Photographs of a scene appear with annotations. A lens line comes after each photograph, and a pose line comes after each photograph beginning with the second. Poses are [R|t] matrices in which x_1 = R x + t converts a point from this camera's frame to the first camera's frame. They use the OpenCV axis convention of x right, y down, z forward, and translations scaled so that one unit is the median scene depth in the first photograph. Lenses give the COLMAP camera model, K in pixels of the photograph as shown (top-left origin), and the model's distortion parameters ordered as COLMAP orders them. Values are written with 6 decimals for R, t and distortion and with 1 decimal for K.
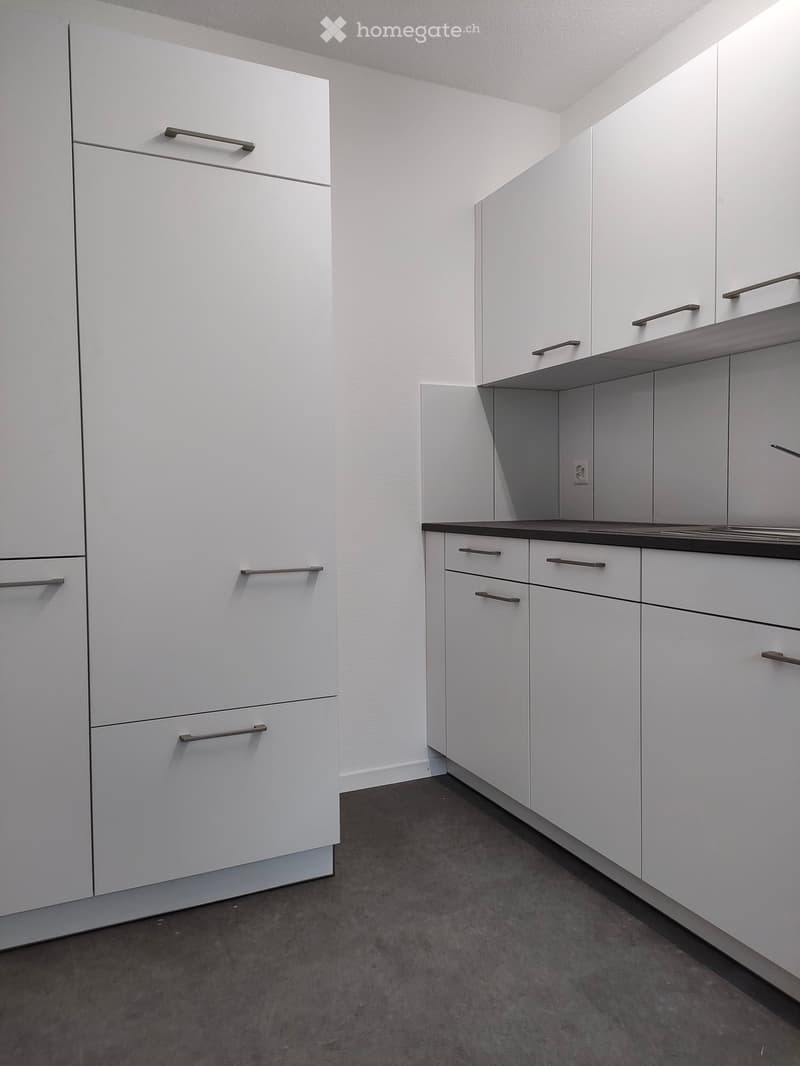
lens RADIAL K [[778.7, 0, 400.0], [0, 778.7, 533.0], [0, 0, 1]] dist [0.057123, -0.046917]
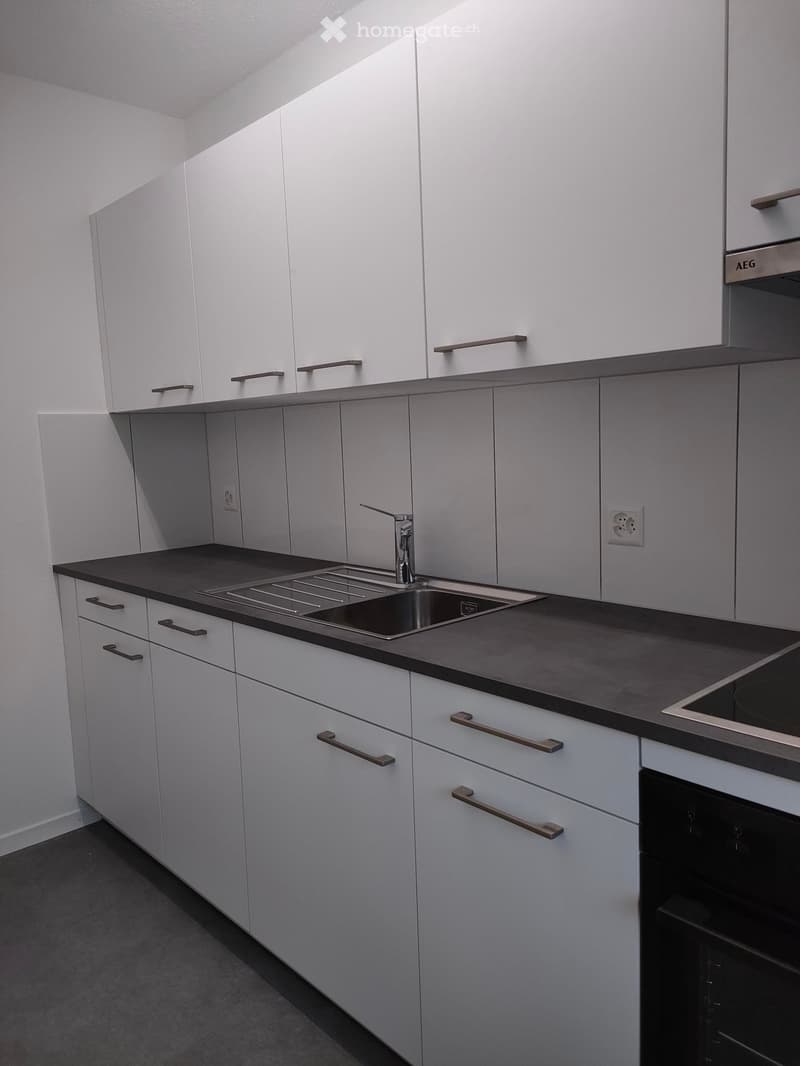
lens RADIAL K [[778.7, 0, 400.0], [0, 778.7, 533.0], [0, 0, 1]] dist [0.057123, -0.046917]
pose [[0.950133, -0.061591, 0.305702, 0.139266], [0.040976, 0.996460, 0.073408, -0.103846], [-0.309141, -0.057221, 0.949293, -0.012779]]
